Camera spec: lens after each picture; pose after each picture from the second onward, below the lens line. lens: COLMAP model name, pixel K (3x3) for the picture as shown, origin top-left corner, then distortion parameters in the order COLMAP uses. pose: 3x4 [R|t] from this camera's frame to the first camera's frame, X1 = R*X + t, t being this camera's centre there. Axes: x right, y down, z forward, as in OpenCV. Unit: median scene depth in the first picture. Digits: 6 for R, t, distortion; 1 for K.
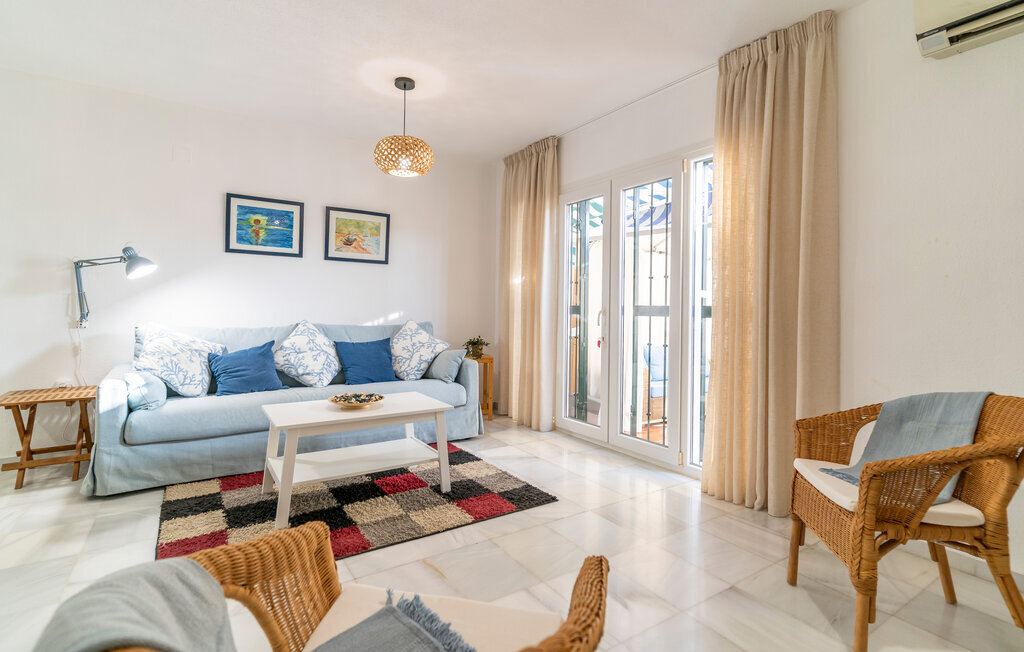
lens RADIAL K [[486.1, 0, 513.3], [0, 486.1, 311.6], [0, 0, 1]] dist [0.003800, 0.000318]
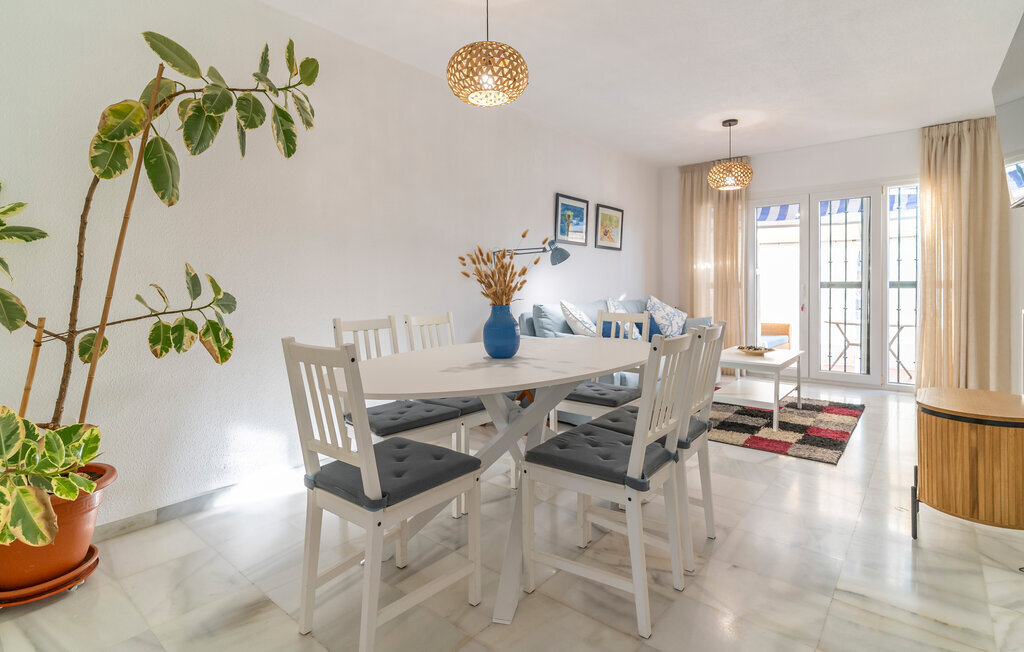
lens RADIAL K [[506.2, 0, 512.0], [0, 506.2, 326.0], [0, 0, 1]] dist [0.010570, 0.000602]
pose [[0.952709, -0.038437, 0.301444, -1.162118], [0.015752, 0.996881, 0.077328, -0.013333], [-0.303476, -0.068923, 0.950343, -0.199099]]
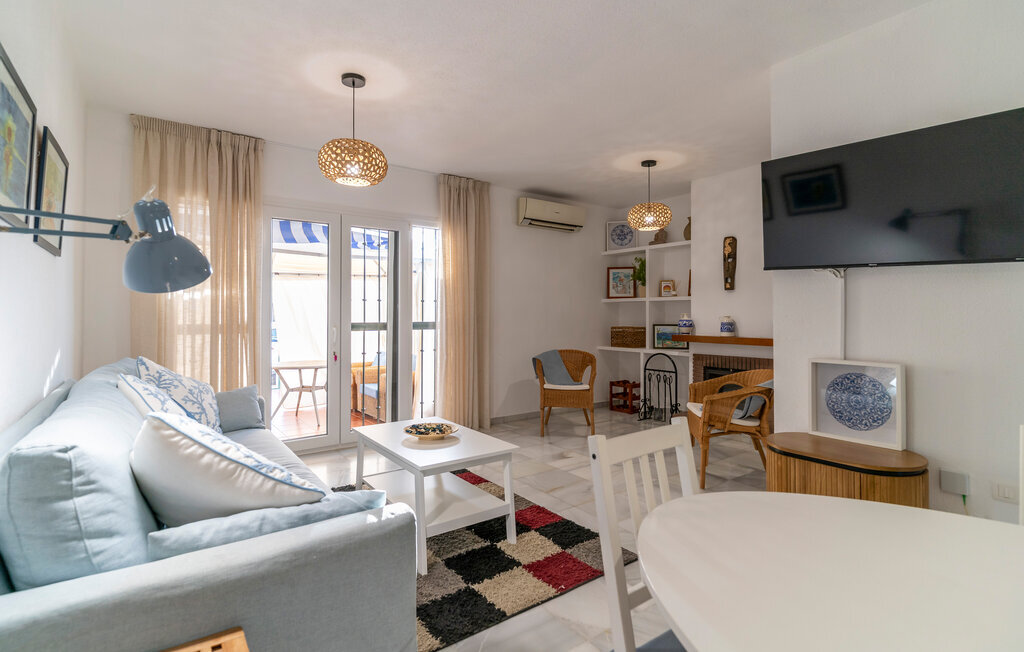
lens RADIAL K [[486.1, 0, 513.3], [0, 486.1, 311.6], [0, 0, 1]] dist [0.003800, 0.000318]
pose [[-0.042858, -0.006707, 0.999059, -1.028400], [0.004028, 0.999968, 0.006886, -0.050015], [-0.999073, 0.004320, -0.042829, 0.690284]]
